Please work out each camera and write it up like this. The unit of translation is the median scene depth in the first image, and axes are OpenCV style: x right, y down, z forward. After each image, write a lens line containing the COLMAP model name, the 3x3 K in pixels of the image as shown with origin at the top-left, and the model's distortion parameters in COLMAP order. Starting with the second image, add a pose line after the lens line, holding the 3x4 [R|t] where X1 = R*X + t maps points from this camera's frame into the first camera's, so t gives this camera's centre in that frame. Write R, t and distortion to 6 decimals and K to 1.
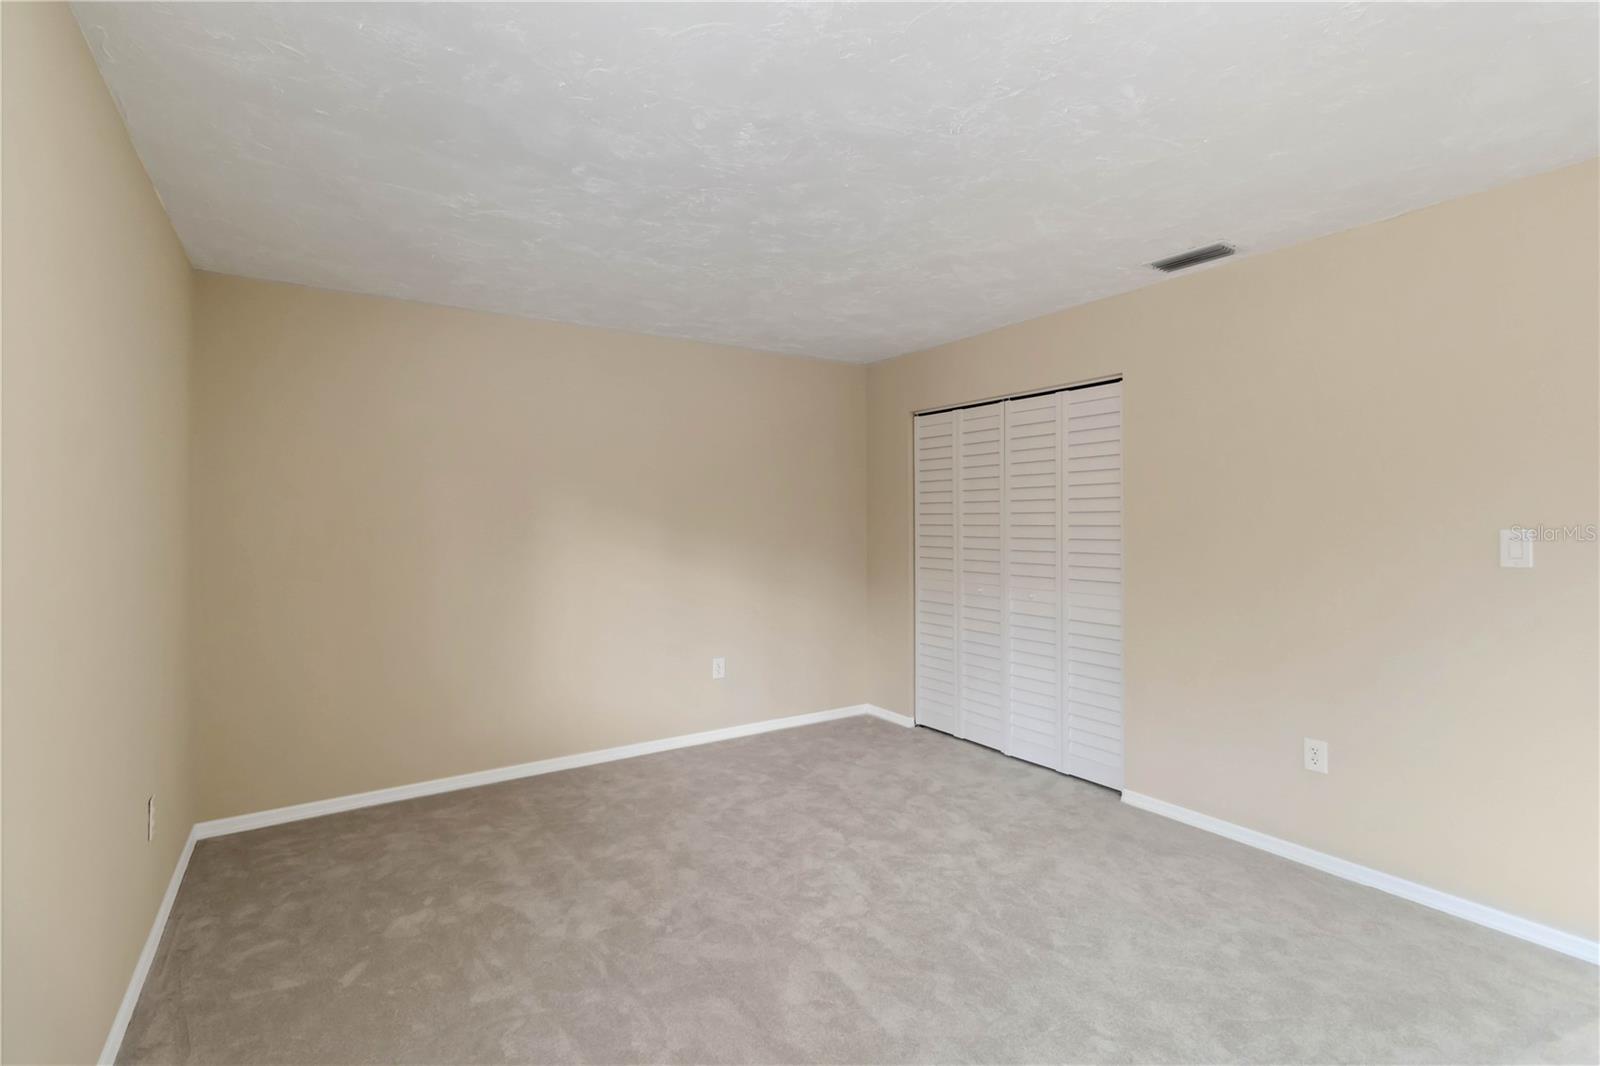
lens RADIAL K [[744.4, 0, 775.6], [0, 744.4, 513.7], [0, 0, 1]] dist [0.001603, 0.000741]
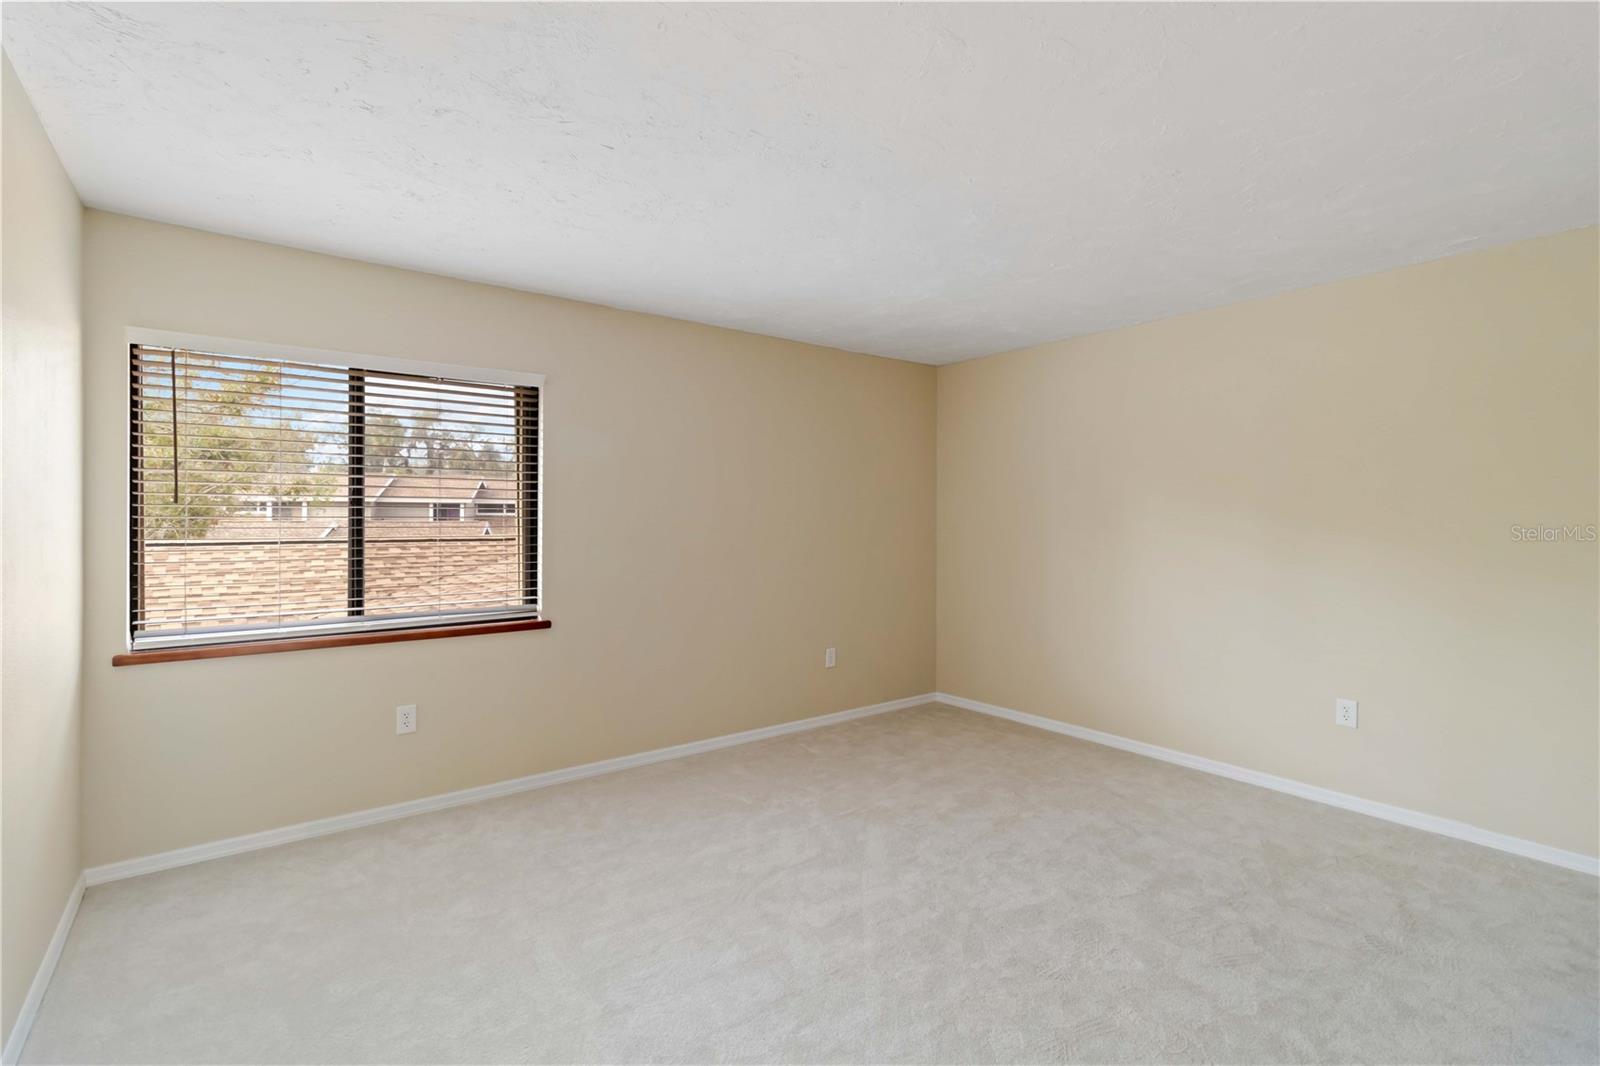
lens RADIAL K [[744.4, 0, 814.3], [0, 744.4, 529.5], [0, 0, 1]] dist [0.001603, 0.000741]
pose [[0.073886, 0.016318, -0.997133, 0.836791], [0.005066, 0.999847, 0.016737, 0.016734], [0.997254, -0.006288, 0.073792, 0.572371]]
